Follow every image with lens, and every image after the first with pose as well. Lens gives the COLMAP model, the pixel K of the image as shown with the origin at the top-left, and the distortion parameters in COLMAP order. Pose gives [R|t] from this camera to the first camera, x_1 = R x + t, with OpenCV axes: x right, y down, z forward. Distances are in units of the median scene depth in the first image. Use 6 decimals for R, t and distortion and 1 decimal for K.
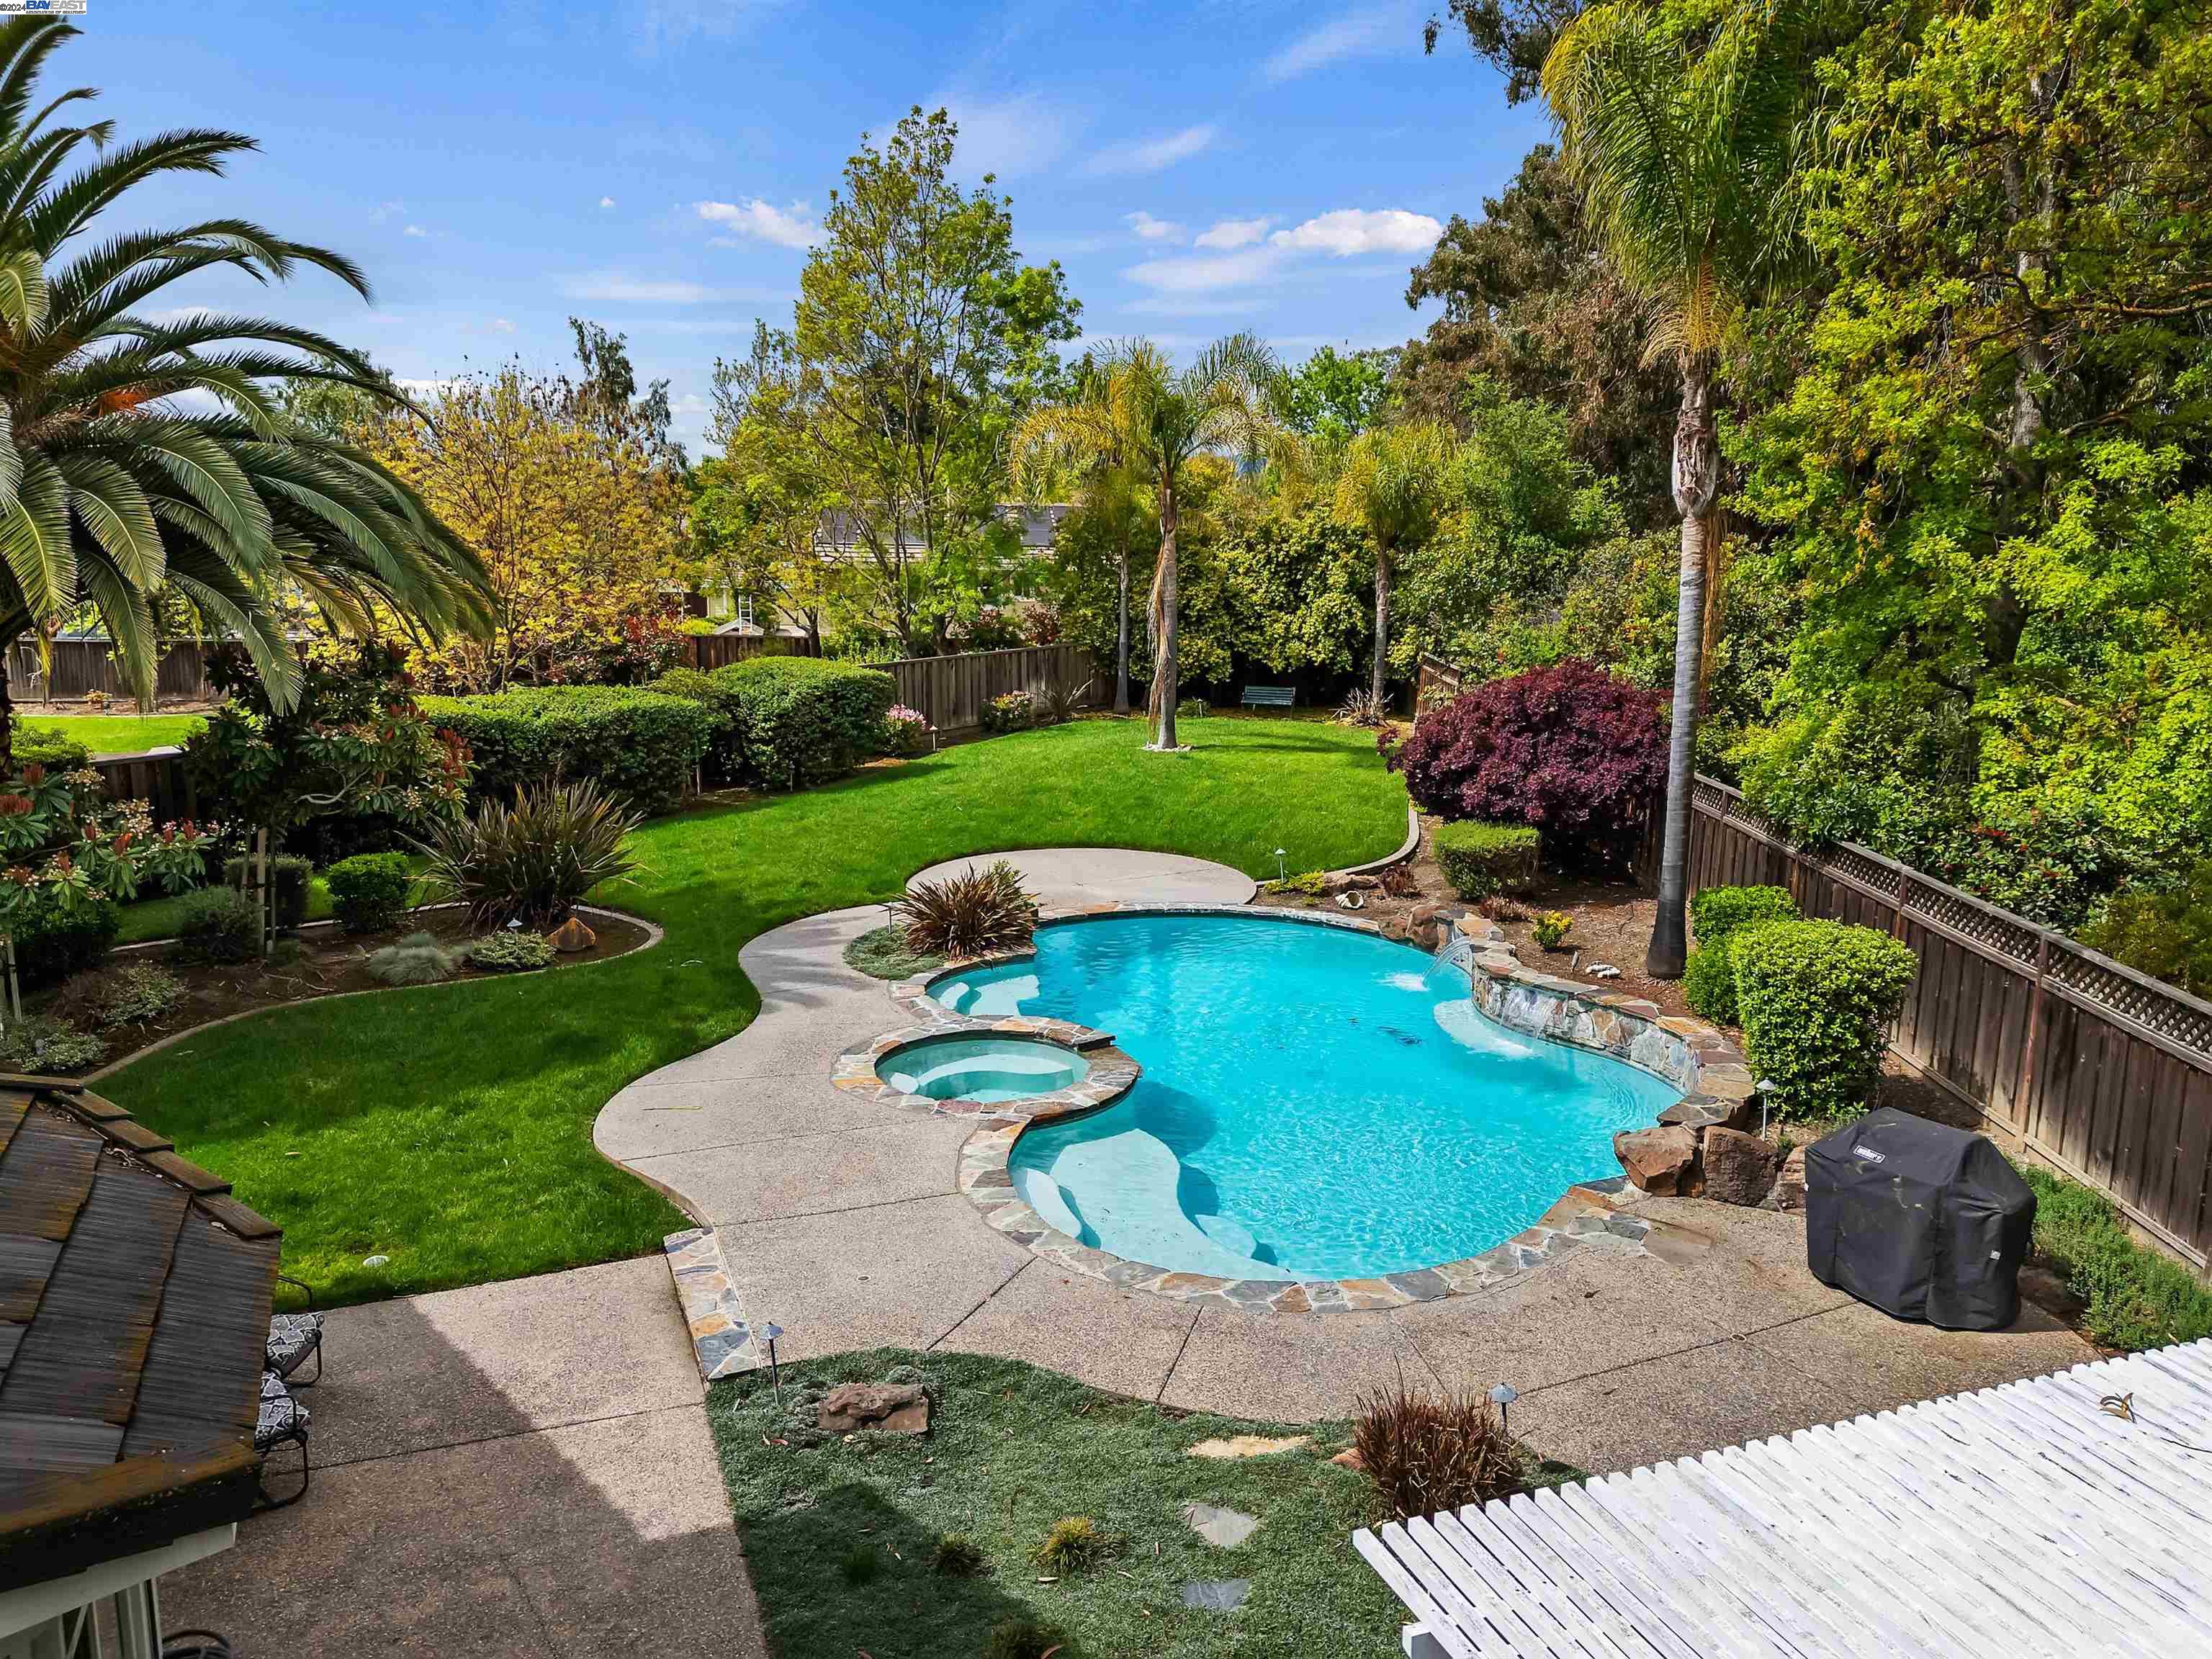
lens RADIAL K [[1608.0, 0, 1121.1], [0, 1608.0, 813.8], [0, 0, 1]] dist [0.123666, -0.189914]
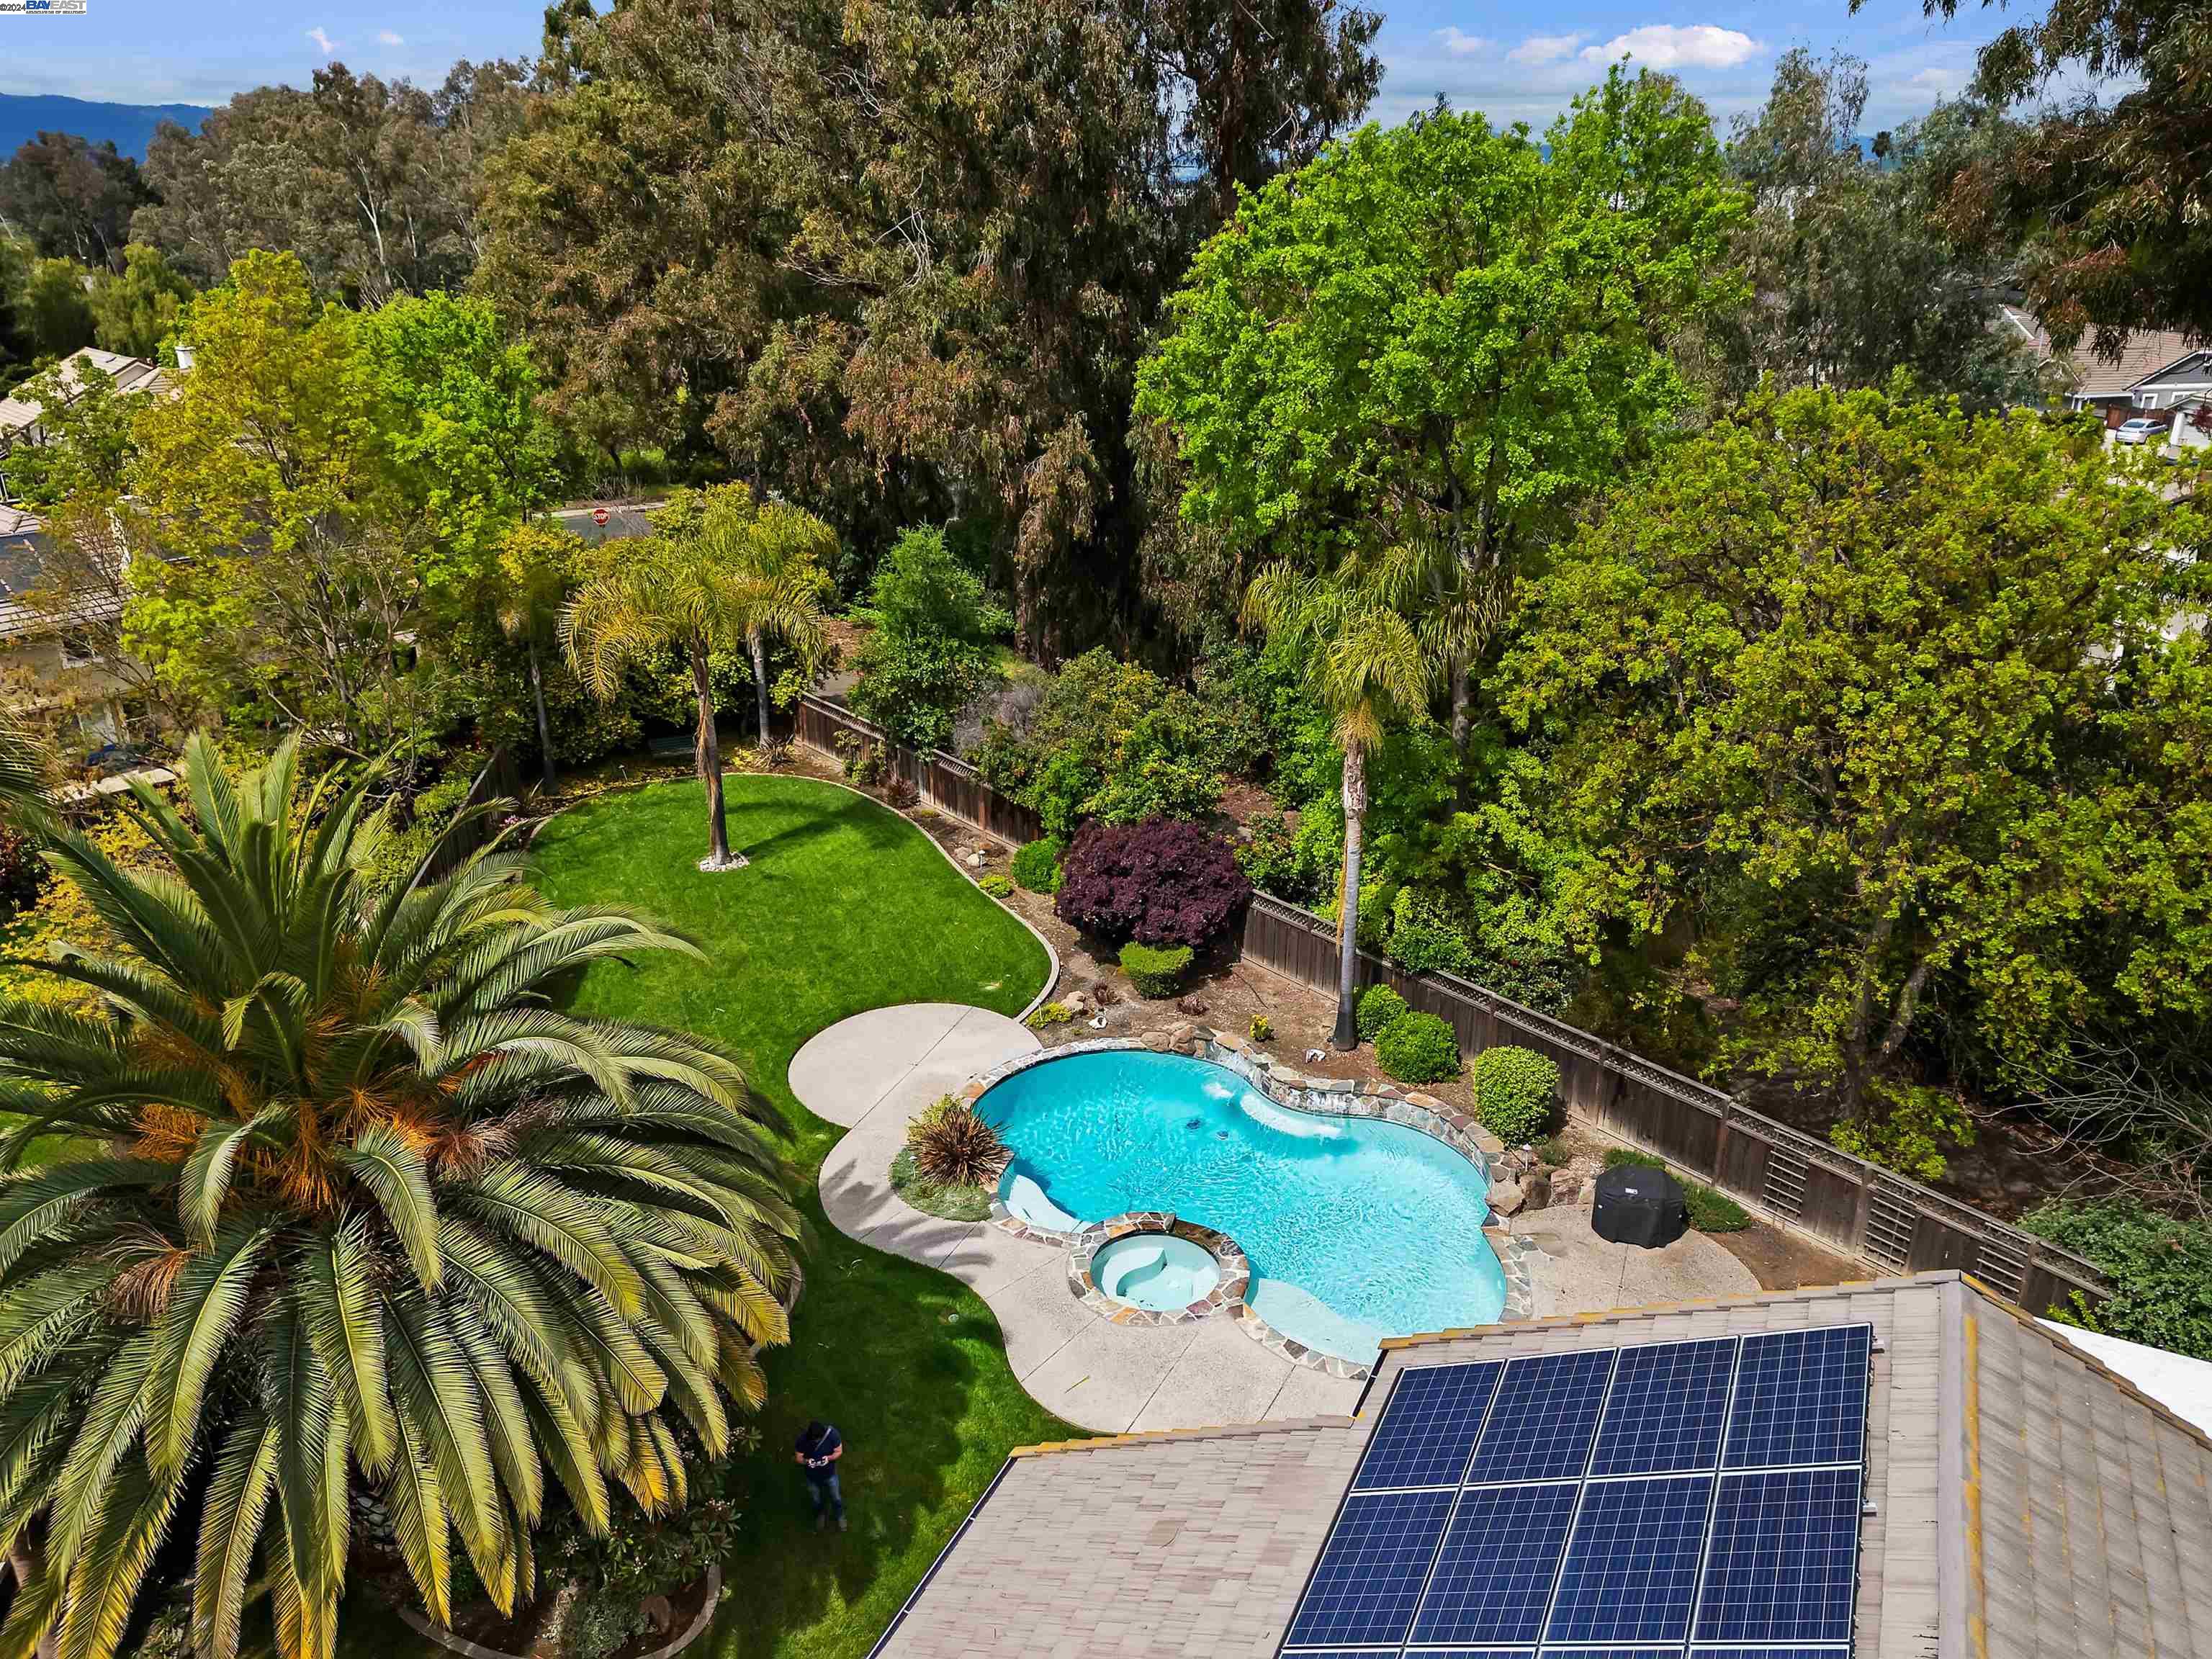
lens RADIAL K [[1608.0, 0, 1121.1], [0, 1608.0, 813.8], [0, 0, 1]] dist [0.123666, -0.189914]
pose [[0.757439, -0.242448, 0.606222, -0.932268], [0.123019, 0.964863, 0.232175, -0.635928], [-0.641212, -0.101282, 0.760650, -0.192255]]
